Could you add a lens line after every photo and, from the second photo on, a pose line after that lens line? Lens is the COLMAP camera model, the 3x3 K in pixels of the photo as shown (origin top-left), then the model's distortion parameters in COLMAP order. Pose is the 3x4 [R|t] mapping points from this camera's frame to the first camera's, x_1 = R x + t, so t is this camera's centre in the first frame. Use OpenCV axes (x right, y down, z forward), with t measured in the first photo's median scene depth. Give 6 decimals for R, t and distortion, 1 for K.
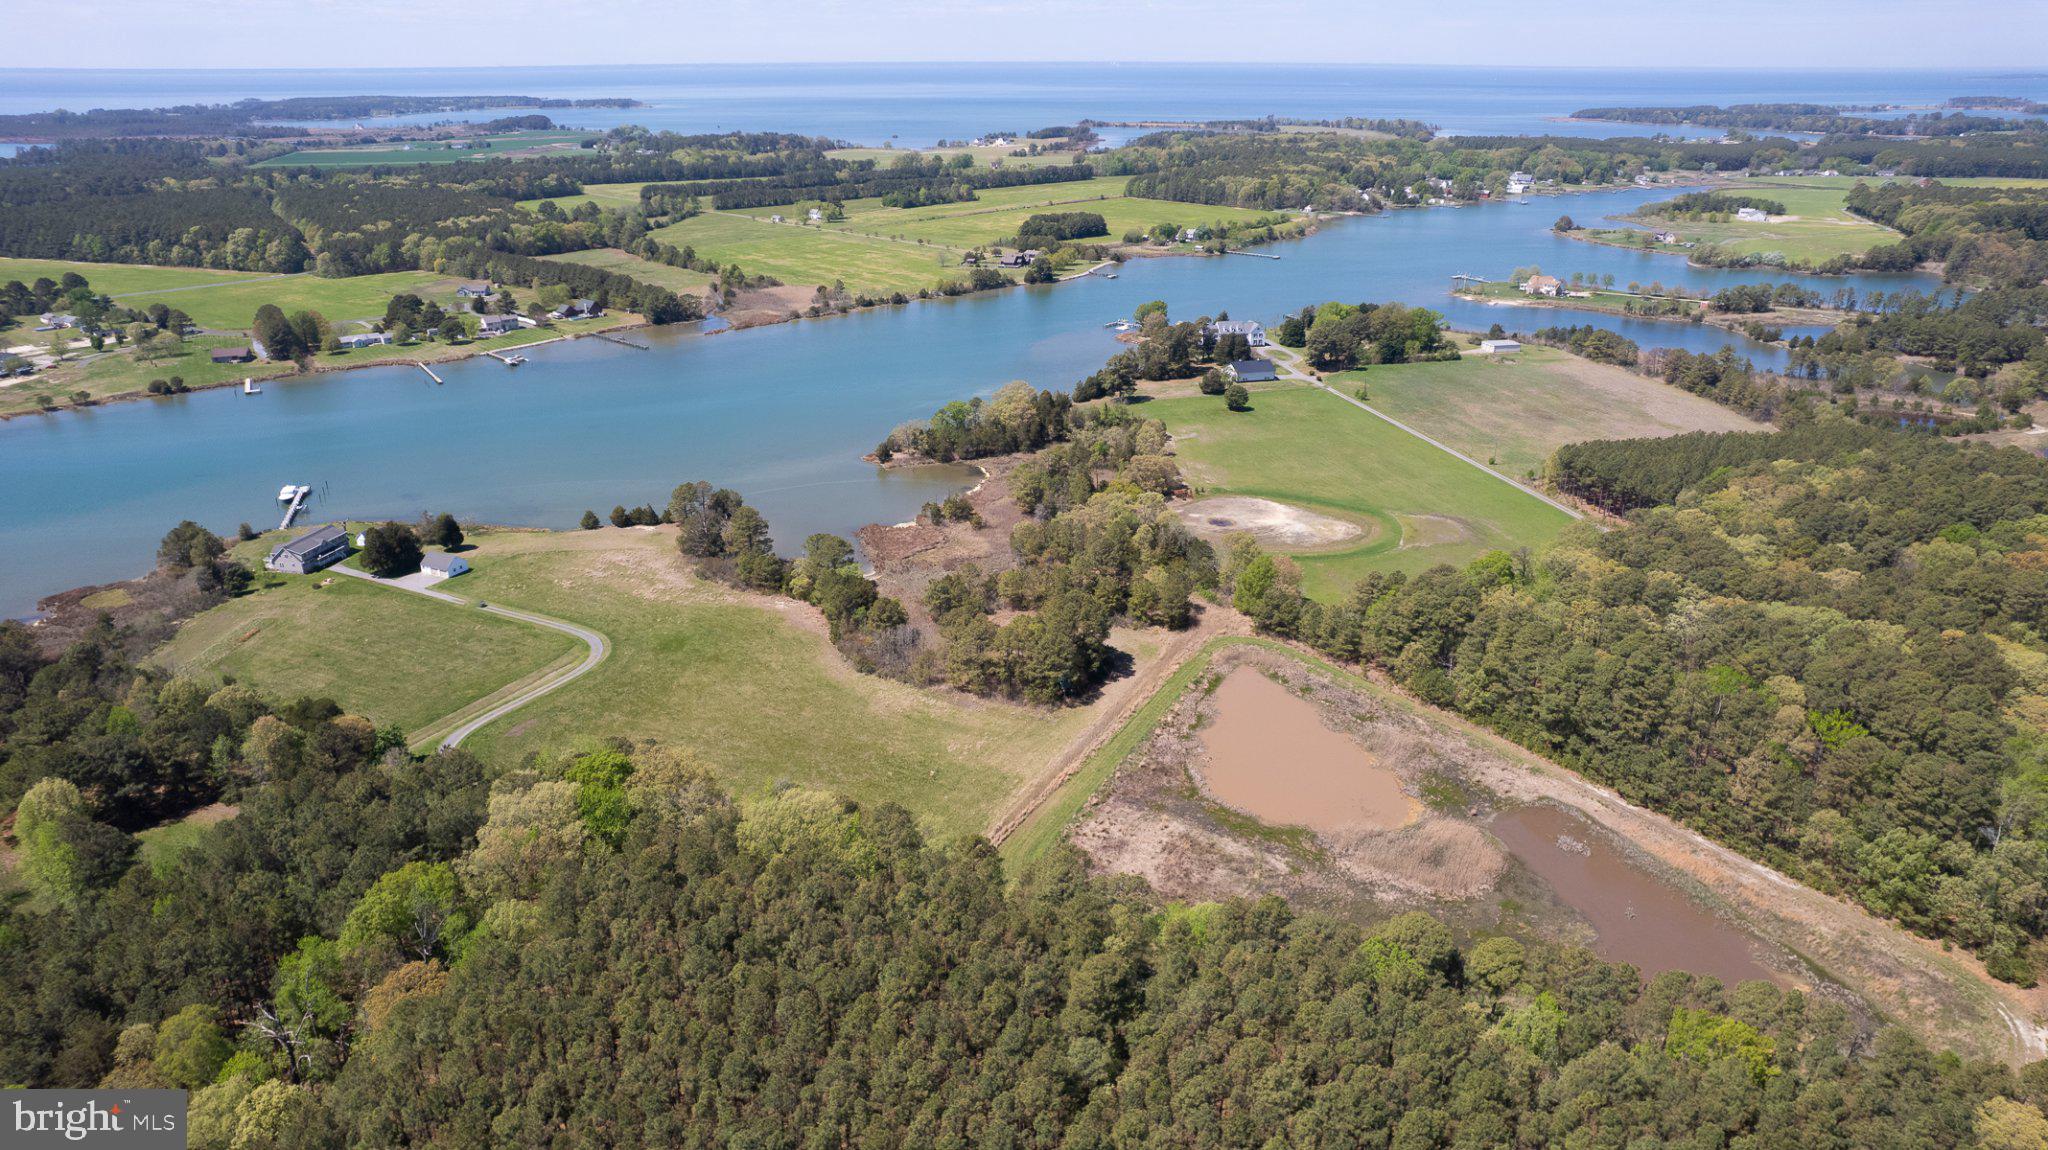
lens RADIAL K [[1311.1, 0, 1016.3], [0, 1311.1, 574.8], [0, 0, 1]] dist [-0.079611, 0.075182]
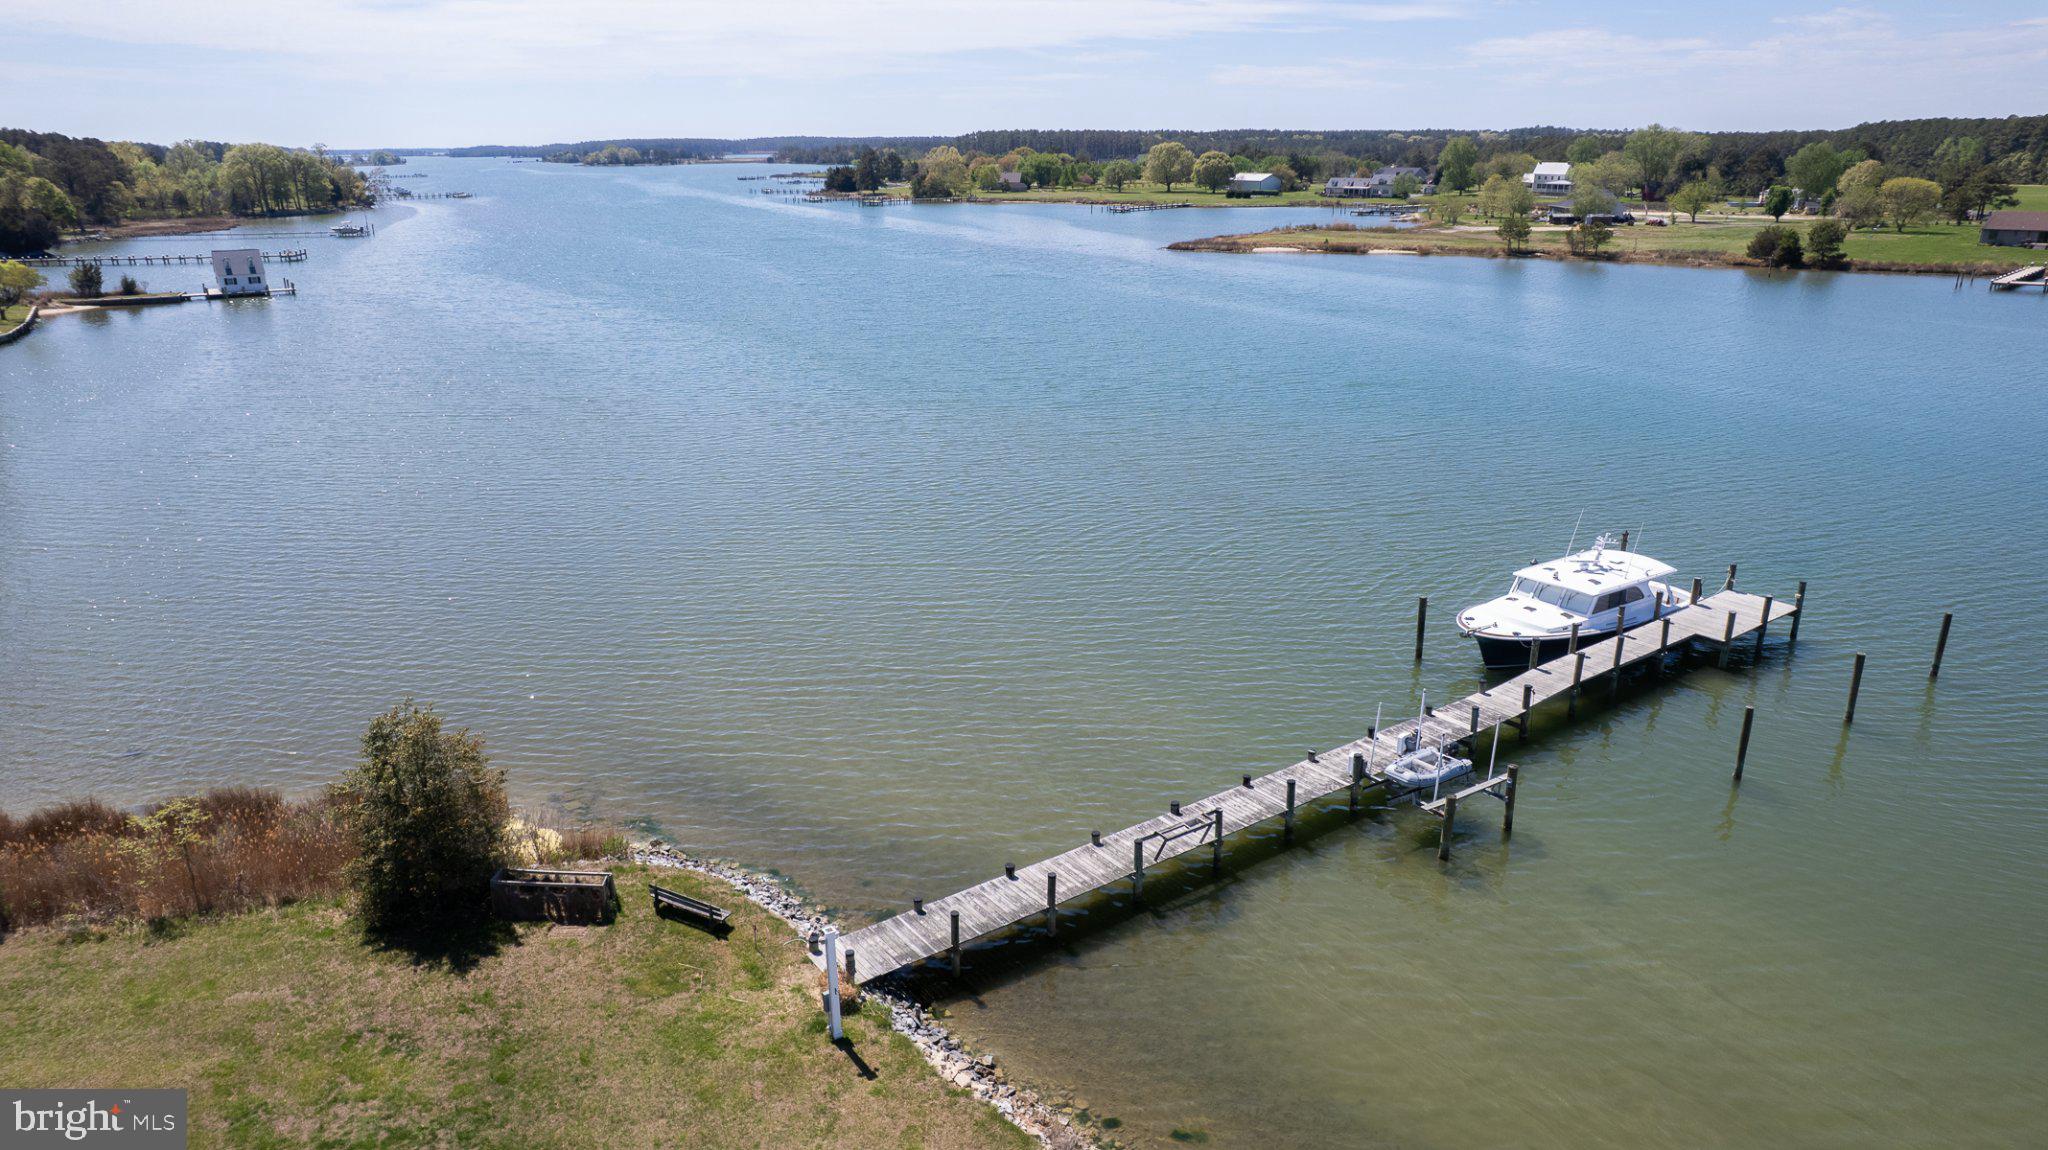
lens RADIAL K [[1340.9, 0, 1016.4], [0, 1340.9, 576.2], [0, 0, 1]] dist [-0.080539, 0.076915]
pose [[0.285913, 0.296839, -0.911120, -0.227043], [-0.348891, 0.917798, 0.189532, -0.034346], [0.892485, 0.263692, 0.365975, 0.441110]]
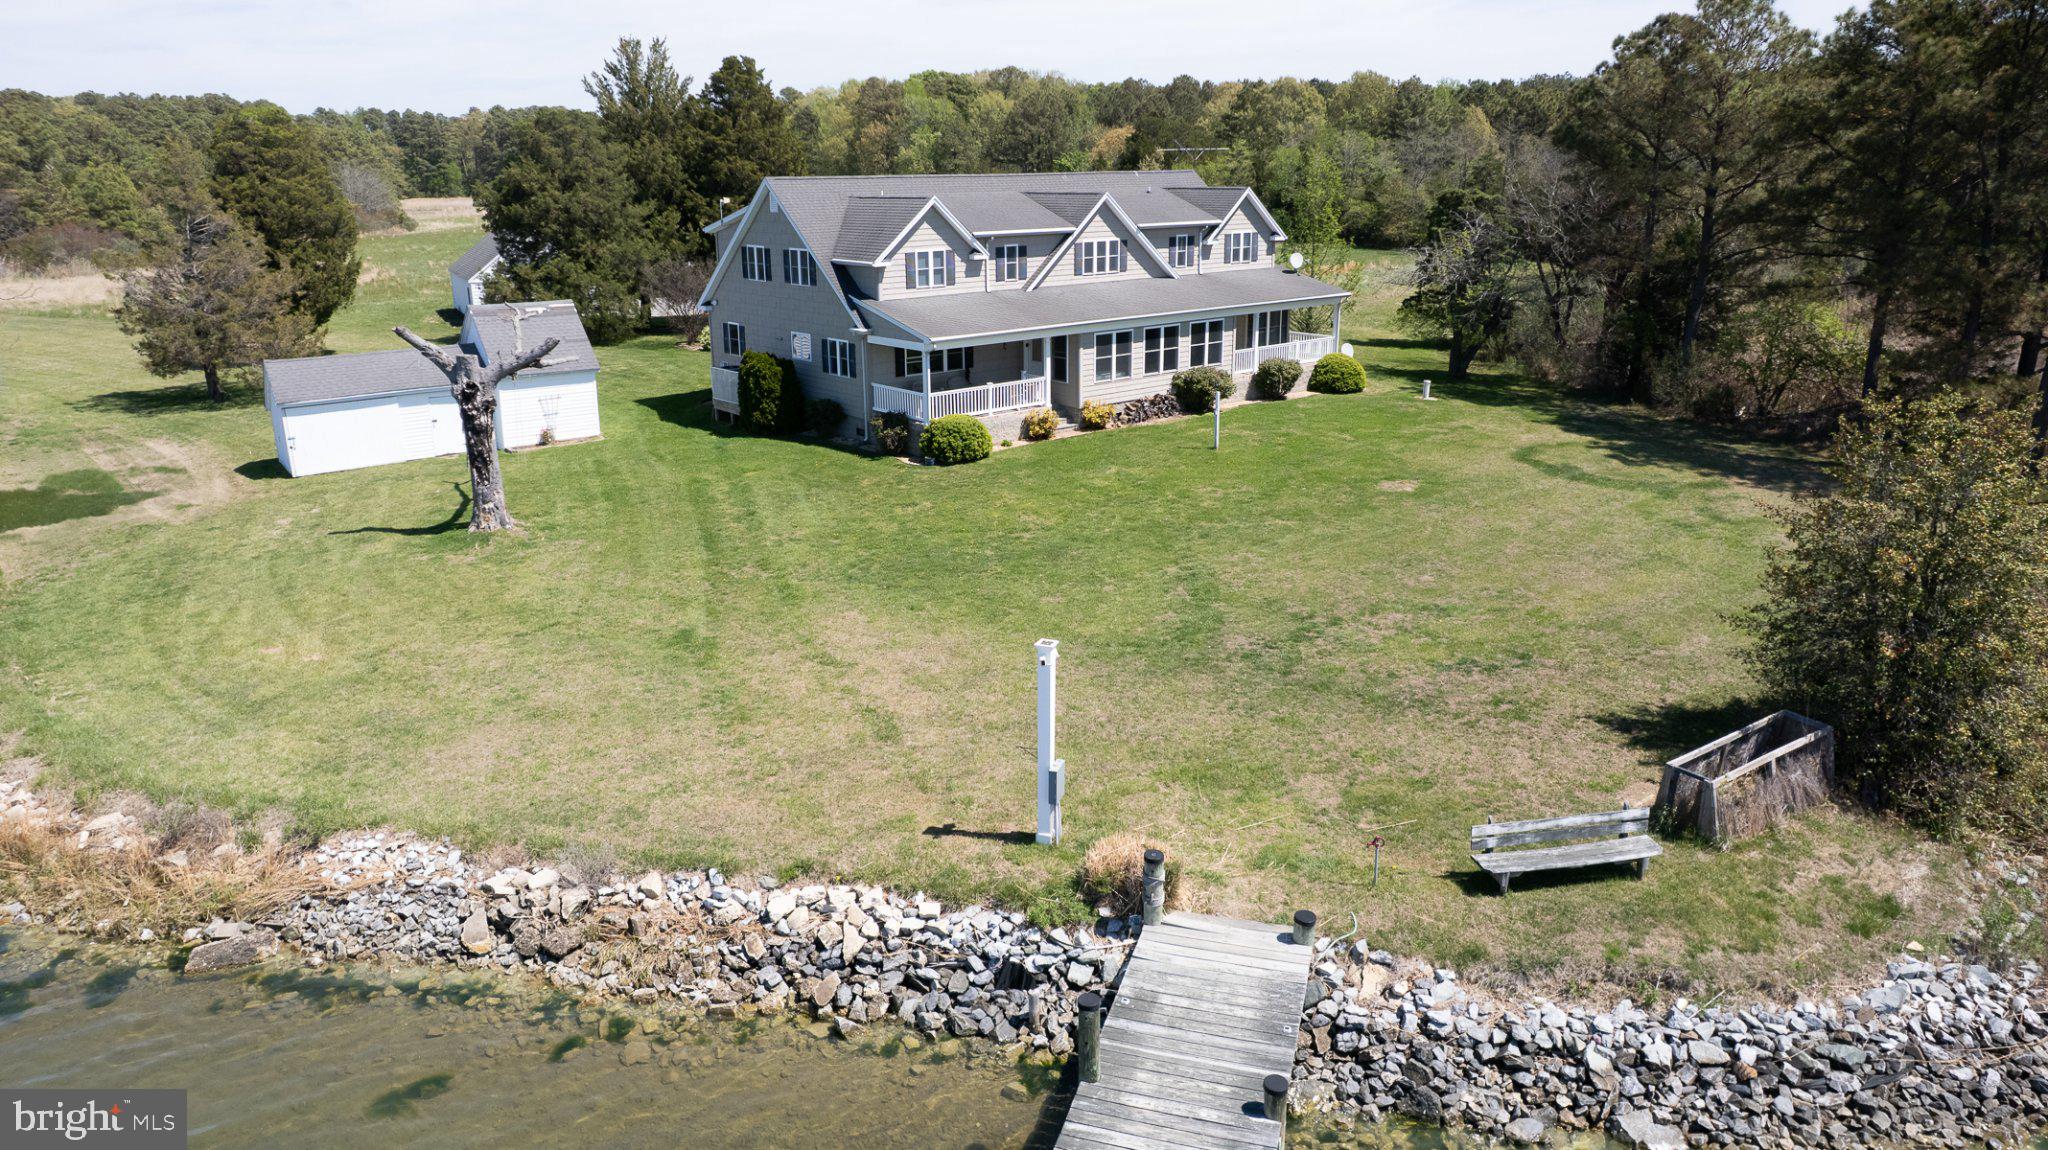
lens RADIAL K [[1348.8, 0, 1013.5], [0, 1348.8, 581.1], [0, 0, 1]] dist [-0.076591, 0.072020]
pose [[-0.802803, -0.169115, 0.571758, -0.264934], [0.231409, 0.795390, 0.560182, -0.030207], [-0.549506, 0.582026, -0.599407, 0.461854]]
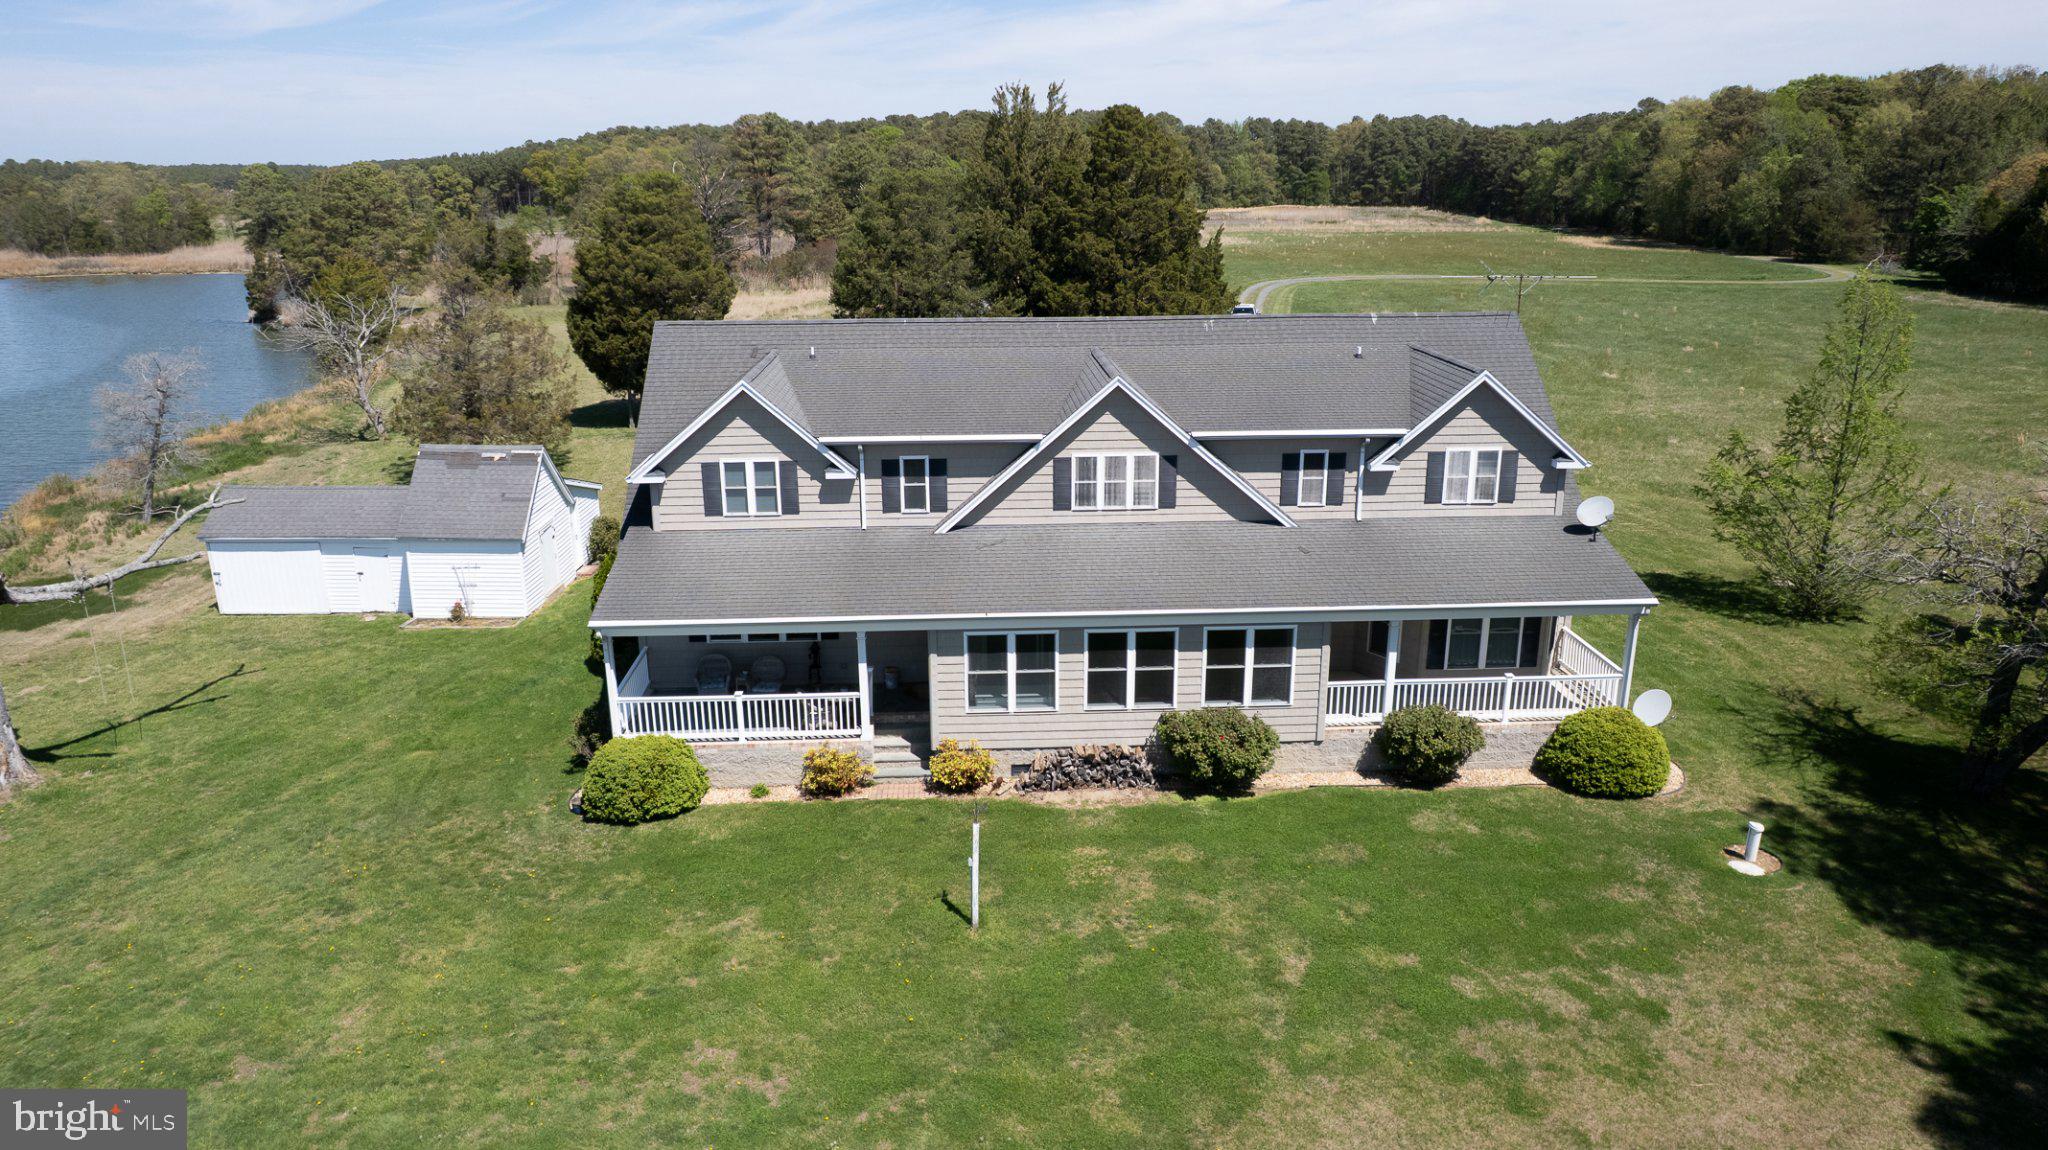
lens RADIAL K [[1340.9, 0, 1016.4], [0, 1340.9, 576.2], [0, 0, 1]] dist [-0.080539, 0.076915]
pose [[-0.269985, -0.276563, 0.922291, -0.263719], [0.364978, 0.856986, 0.363821, -0.020310], [-0.891010, 0.434842, -0.130434, 0.428473]]
